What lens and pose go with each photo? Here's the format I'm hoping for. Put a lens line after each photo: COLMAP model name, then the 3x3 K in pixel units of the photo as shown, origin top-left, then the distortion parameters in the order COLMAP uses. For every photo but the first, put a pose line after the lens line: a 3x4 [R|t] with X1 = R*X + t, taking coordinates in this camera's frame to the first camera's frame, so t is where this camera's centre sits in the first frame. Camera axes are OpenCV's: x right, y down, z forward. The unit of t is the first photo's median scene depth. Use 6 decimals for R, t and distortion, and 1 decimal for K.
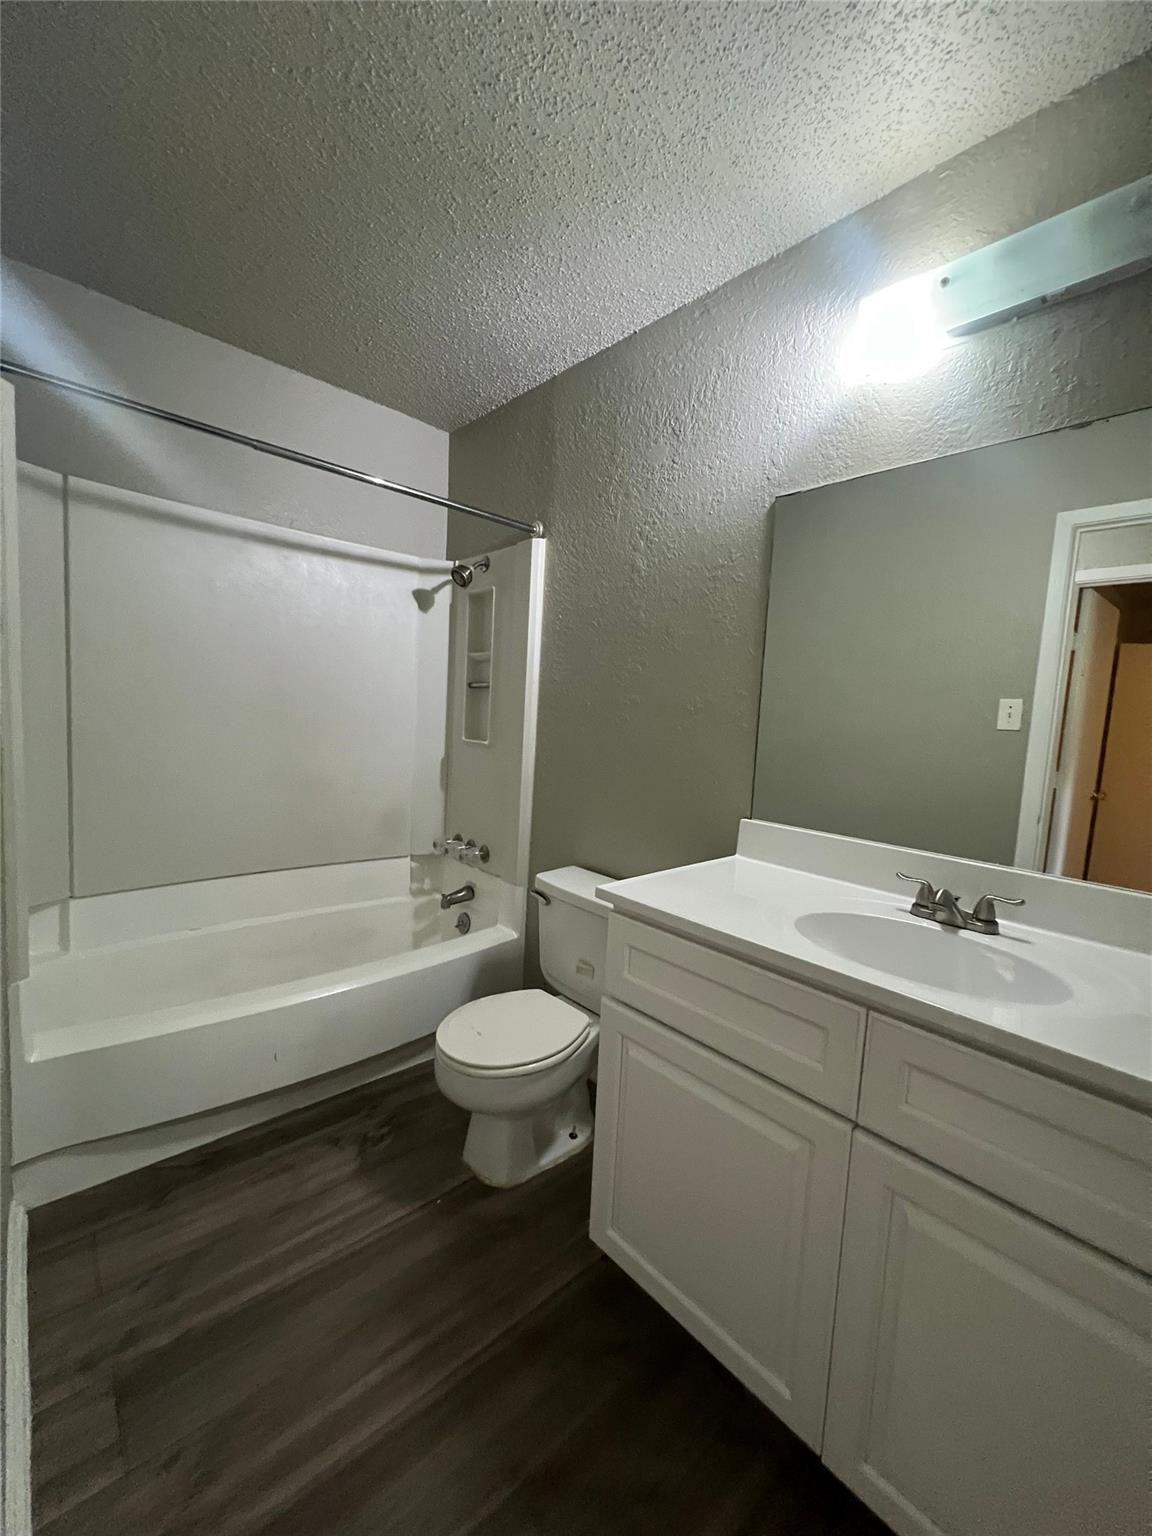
lens RADIAL K [[611.0, 0, 573.9], [0, 611.0, 769.4], [0, 0, 1]] dist [-0.011158, 0.000296]
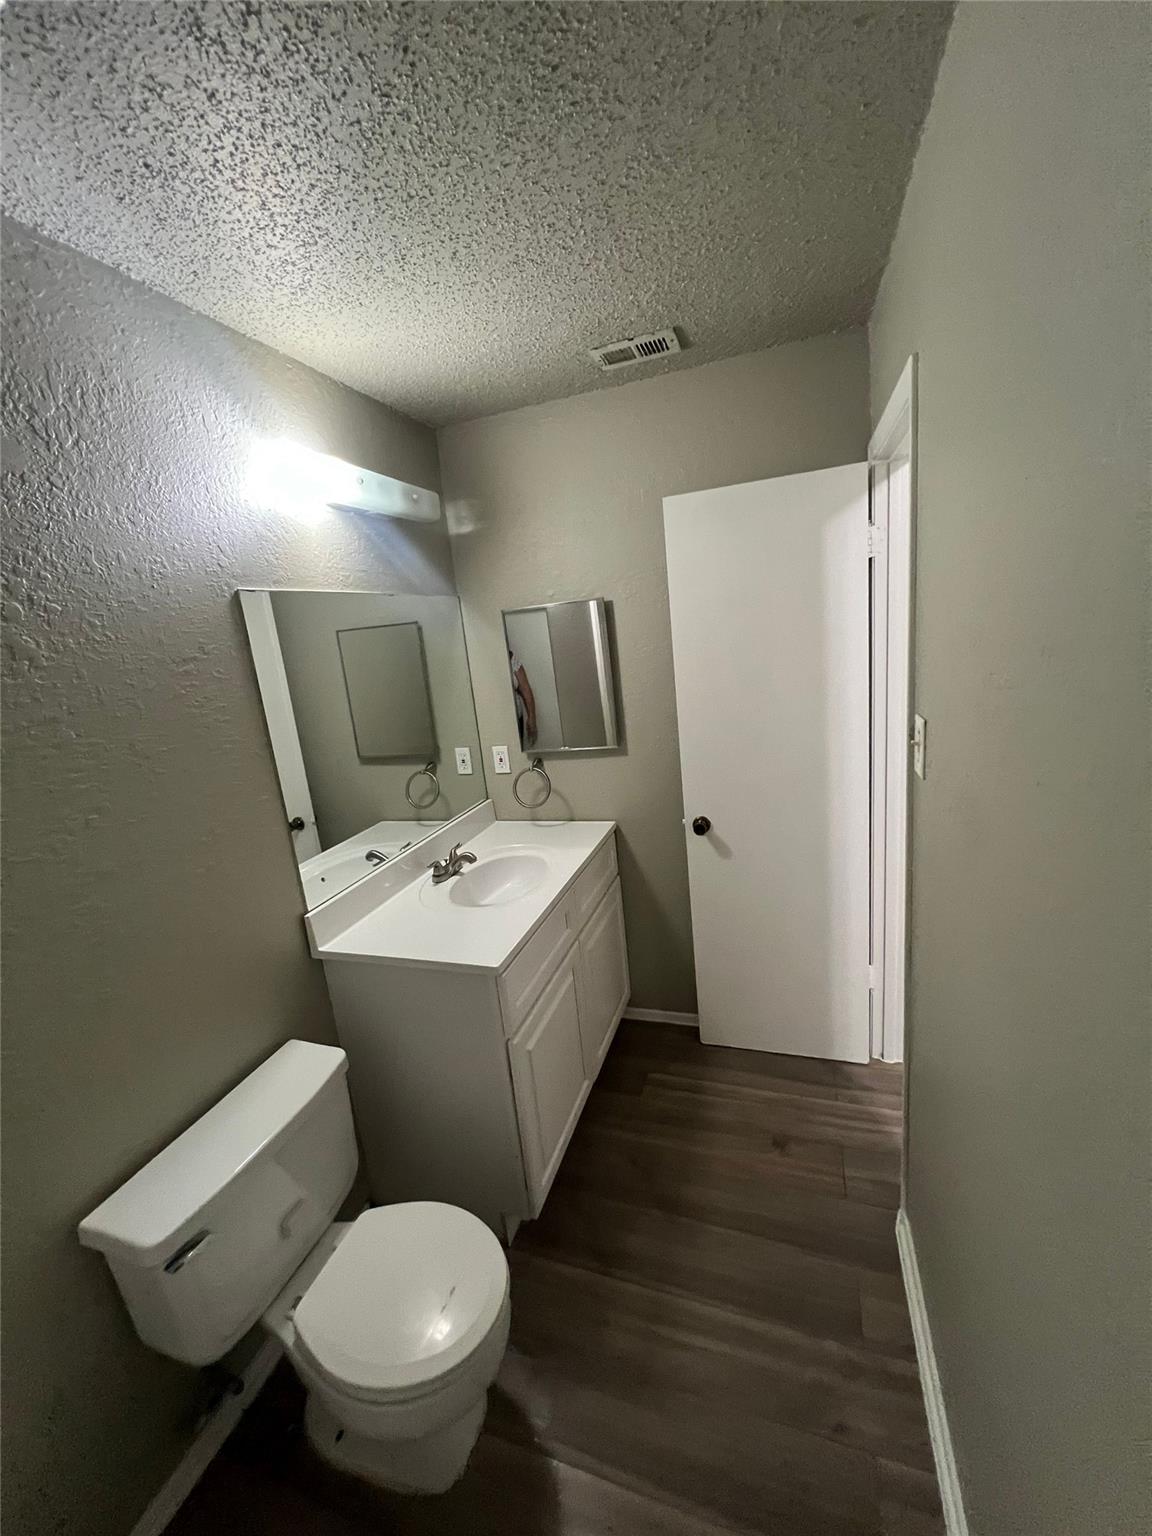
lens RADIAL K [[611.0, 0, 573.7], [0, 611.0, 764.0], [0, 0, 1]] dist [-0.011158, 0.000296]
pose [[-0.485949, -0.191650, 0.852715, -0.827176], [0.159188, 0.939932, 0.301971, -0.431604], [-0.859368, 0.282485, -0.426251, 1.123352]]
